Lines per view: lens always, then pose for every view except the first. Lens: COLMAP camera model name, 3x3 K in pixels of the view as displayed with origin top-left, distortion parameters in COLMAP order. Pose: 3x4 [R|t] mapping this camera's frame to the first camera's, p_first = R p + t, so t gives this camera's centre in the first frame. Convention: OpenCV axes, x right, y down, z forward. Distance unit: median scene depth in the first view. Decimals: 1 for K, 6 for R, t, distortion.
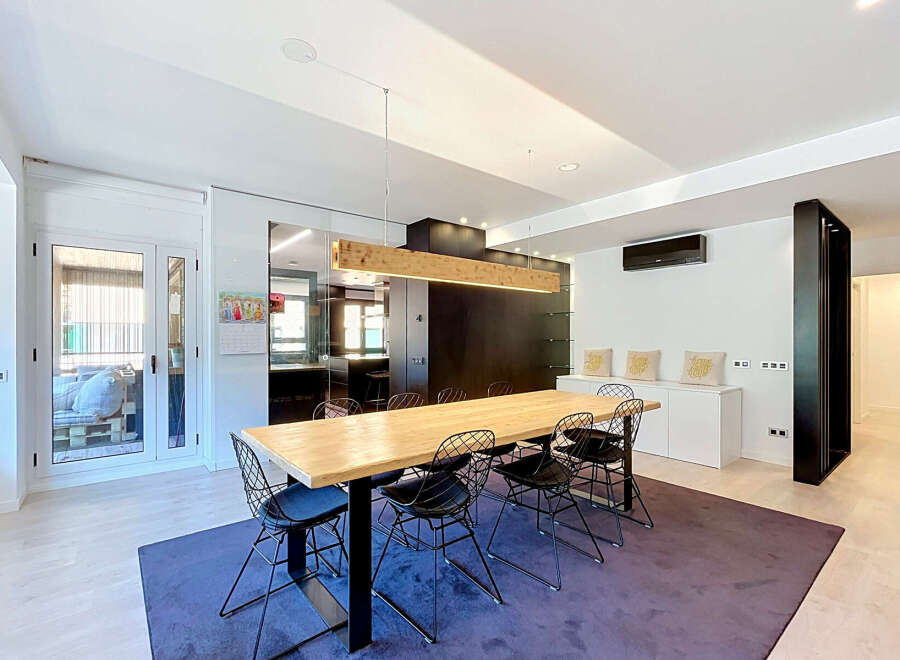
lens RADIAL K [[417.5, 0, 451.5], [0, 417.5, 341.1], [0, 0, 1]] dist [-0.000453, 0.000011]
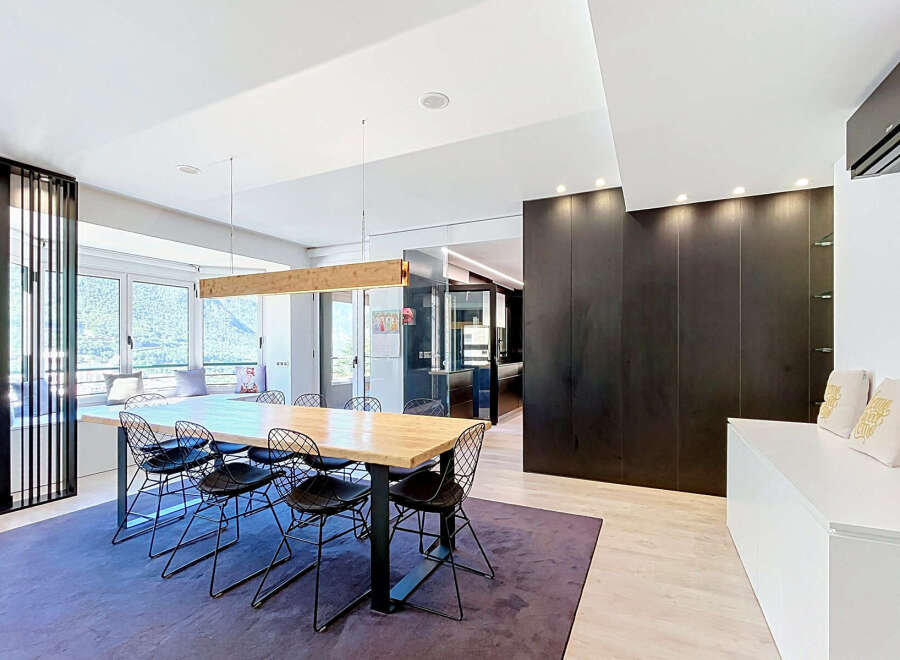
lens RADIAL K [[417.5, 0, 451.5], [0, 417.5, 341.1], [0, 0, 1]] dist [-0.000453, 0.000011]
pose [[0.415478, -0.014824, -0.909483, 0.815162], [-0.002906, 0.999840, -0.017625, 0.004987], [0.909599, 0.009966, 0.415368, 0.642826]]
